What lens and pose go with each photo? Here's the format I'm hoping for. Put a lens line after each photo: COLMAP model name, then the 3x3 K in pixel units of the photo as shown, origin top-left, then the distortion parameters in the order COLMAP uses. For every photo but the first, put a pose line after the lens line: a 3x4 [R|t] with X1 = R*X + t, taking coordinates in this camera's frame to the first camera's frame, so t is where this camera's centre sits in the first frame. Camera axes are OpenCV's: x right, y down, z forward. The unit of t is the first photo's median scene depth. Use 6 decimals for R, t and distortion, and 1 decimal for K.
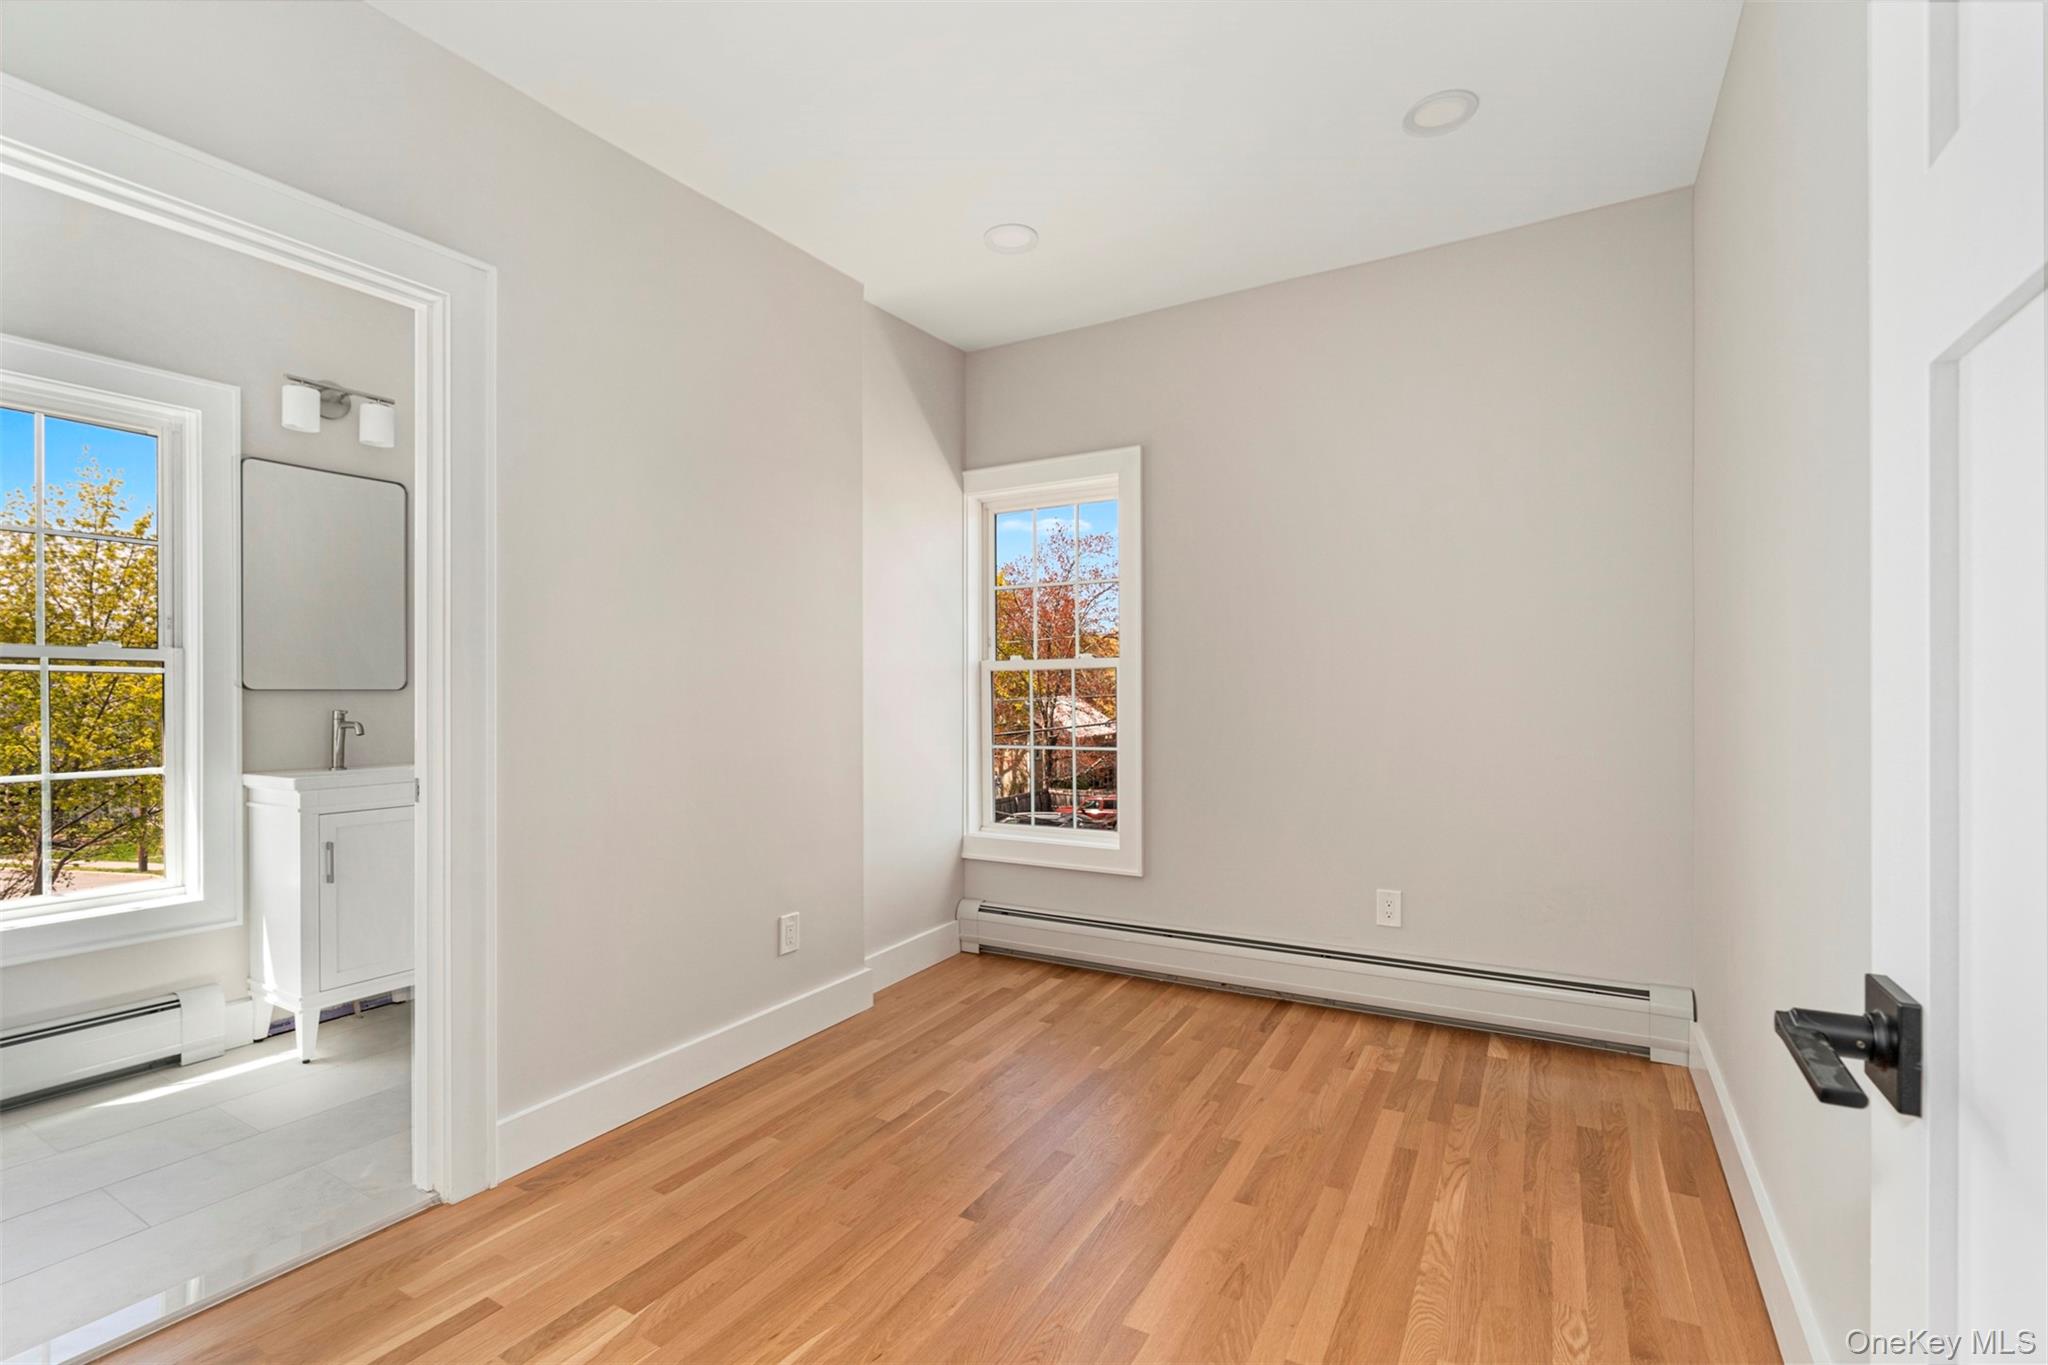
lens RADIAL K [[921.4, 0, 1016.4], [0, 921.4, 689.2], [0, 0, 1]] dist [-0.001630, 0.000968]
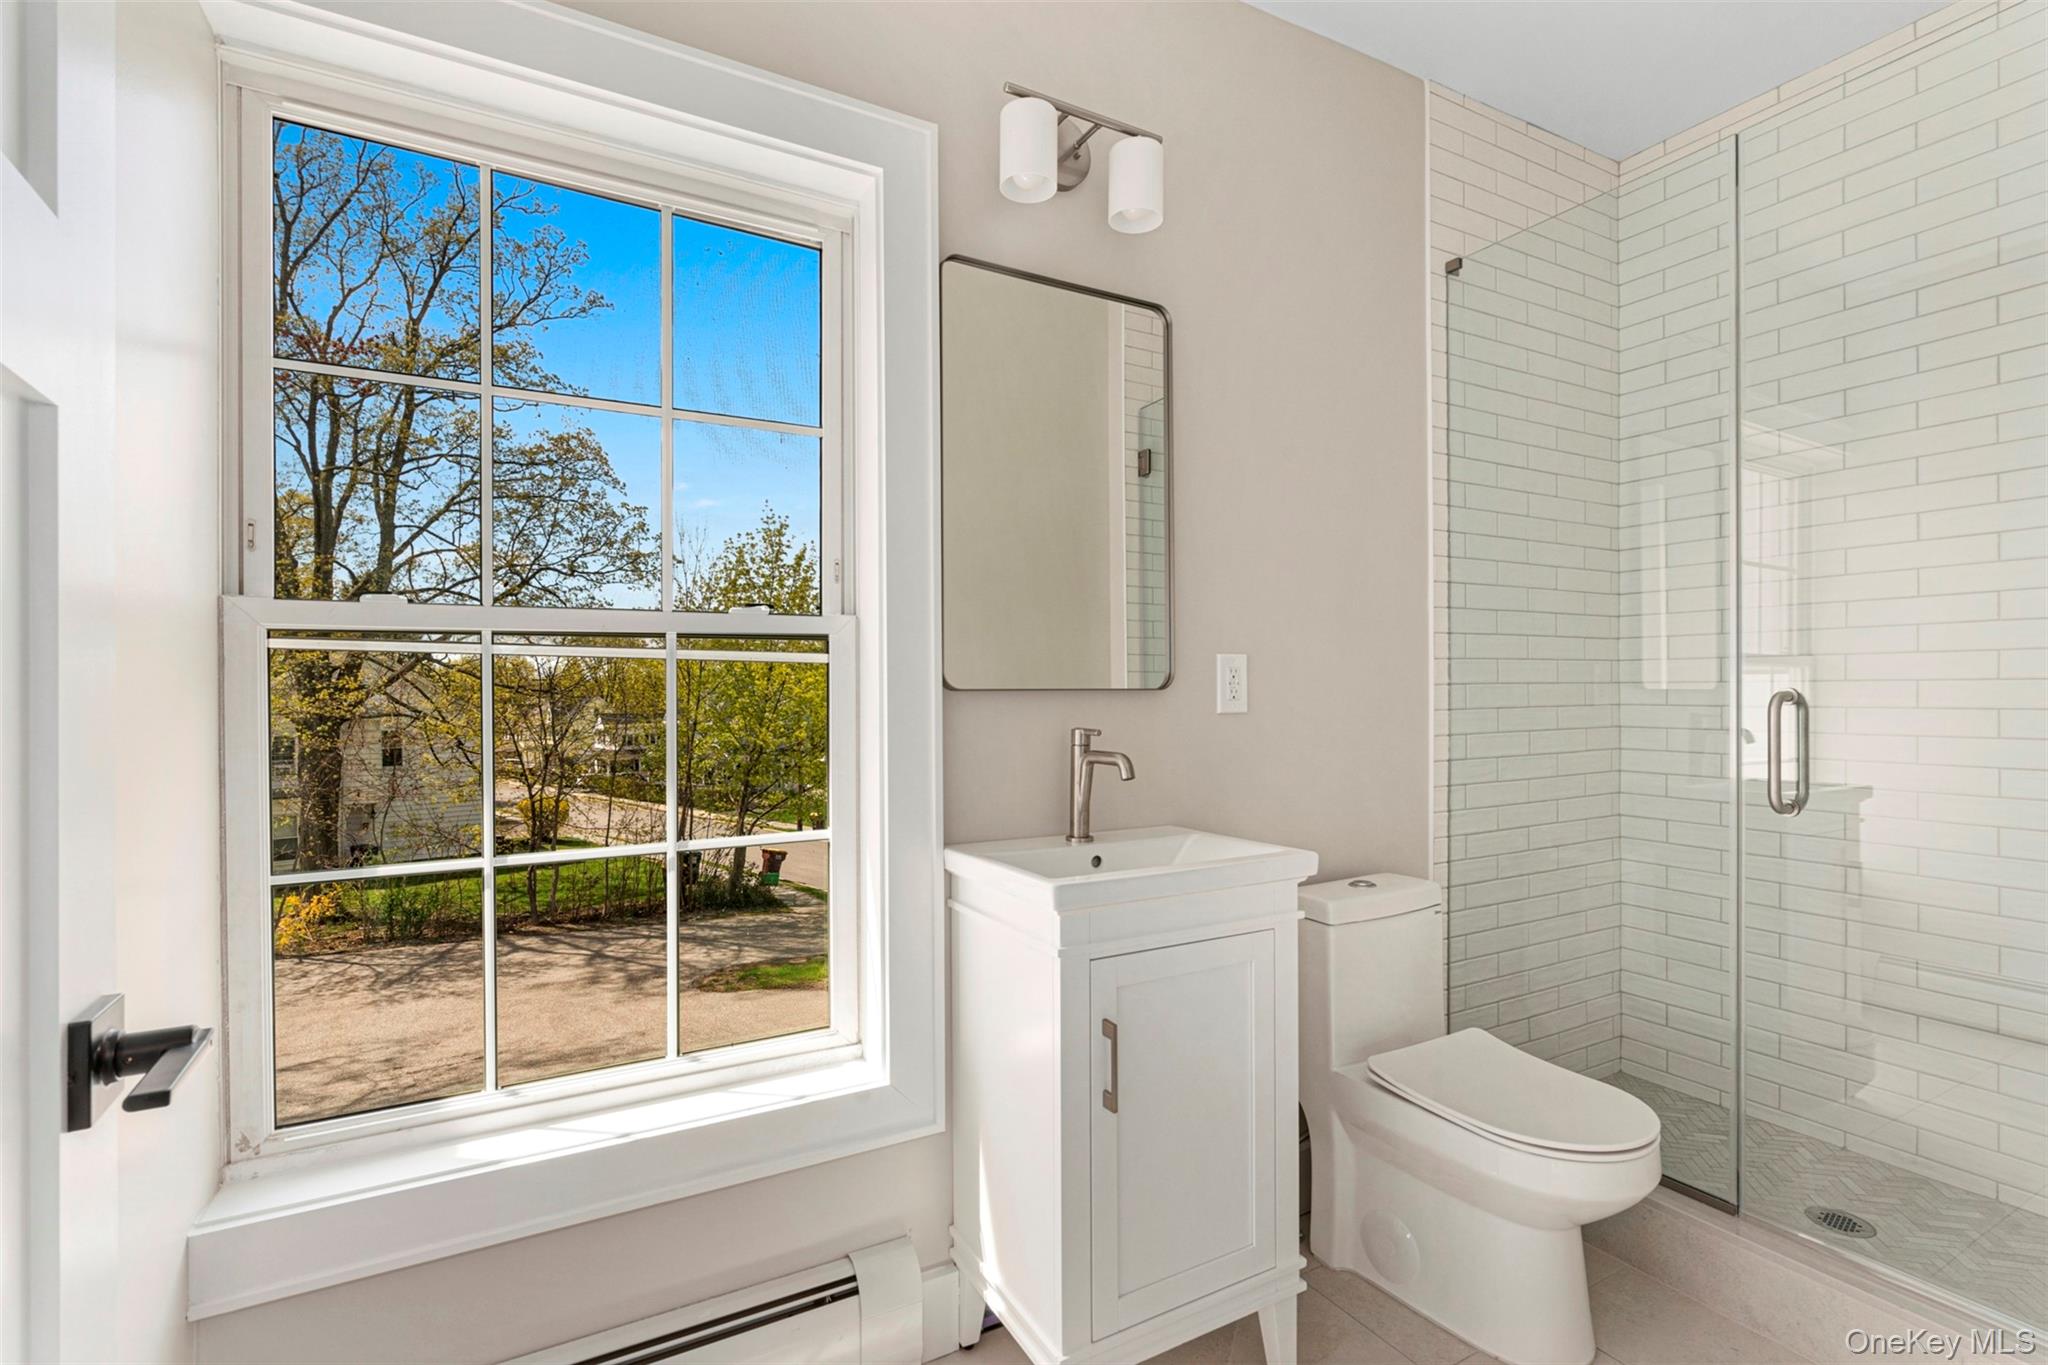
lens RADIAL K [[929.9, 0, 1052.5], [0, 929.9, 689.6], [0, 0, 1]] dist [0.010936, 0.000377]
pose [[0.880196, -0.001919, -0.474606, -0.527667], [0.002229, 0.999998, 0.000089, 0.000503], [0.474604, -0.001136, 0.880199, 0.554168]]
